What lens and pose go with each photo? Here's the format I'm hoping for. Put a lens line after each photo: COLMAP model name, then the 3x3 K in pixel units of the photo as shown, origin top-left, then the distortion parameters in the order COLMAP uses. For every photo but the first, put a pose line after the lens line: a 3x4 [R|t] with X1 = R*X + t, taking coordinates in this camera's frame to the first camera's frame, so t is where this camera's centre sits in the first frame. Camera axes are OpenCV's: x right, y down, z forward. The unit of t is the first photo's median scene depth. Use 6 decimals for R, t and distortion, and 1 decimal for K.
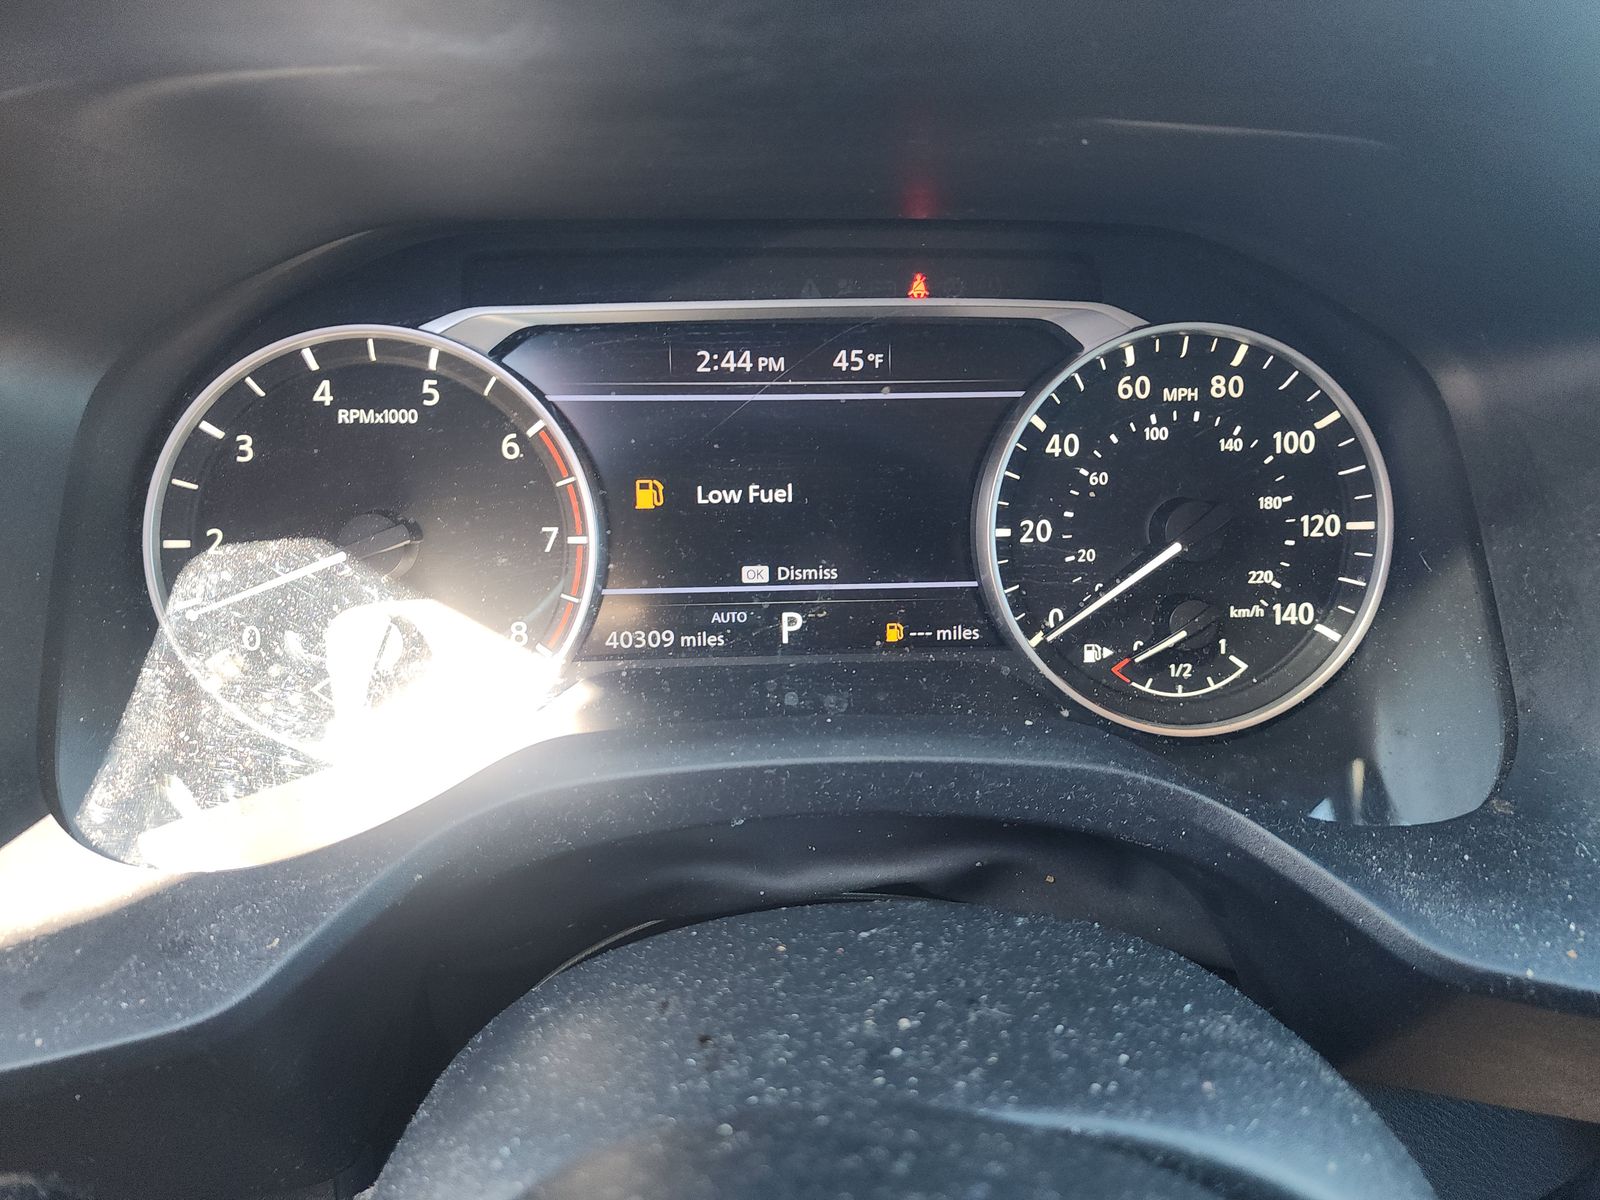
lens RADIAL K [[1081.5, 0, 800.0], [0, 1081.5, 600.0], [0, 0, 1]] dist [0.069425, -0.076208]
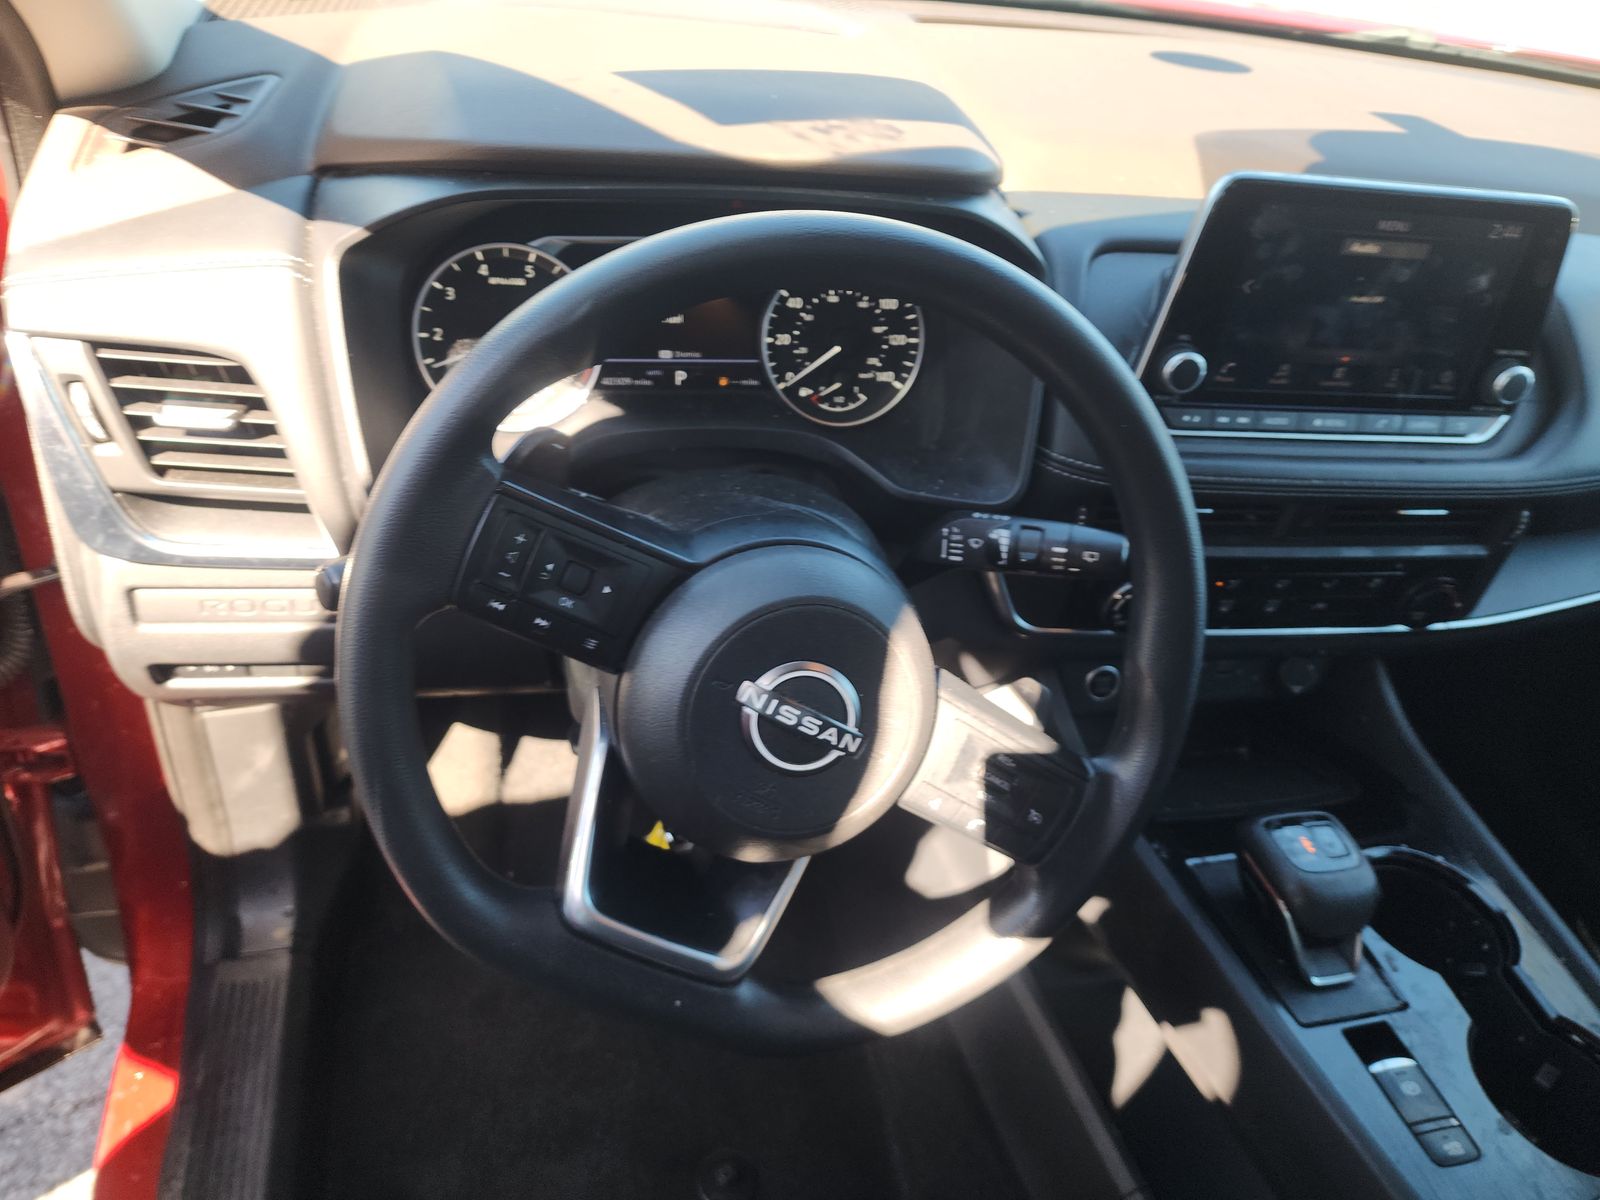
lens RADIAL K [[1081.5, 0, 800.0], [0, 1081.5, 600.0], [0, 0, 1]] dist [0.069425, -0.076208]
pose [[0.980214, -0.017407, 0.197174, -0.230053], [-0.028148, 0.973745, 0.225896, -0.045537], [-0.195930, -0.226977, 0.953988, -1.434320]]
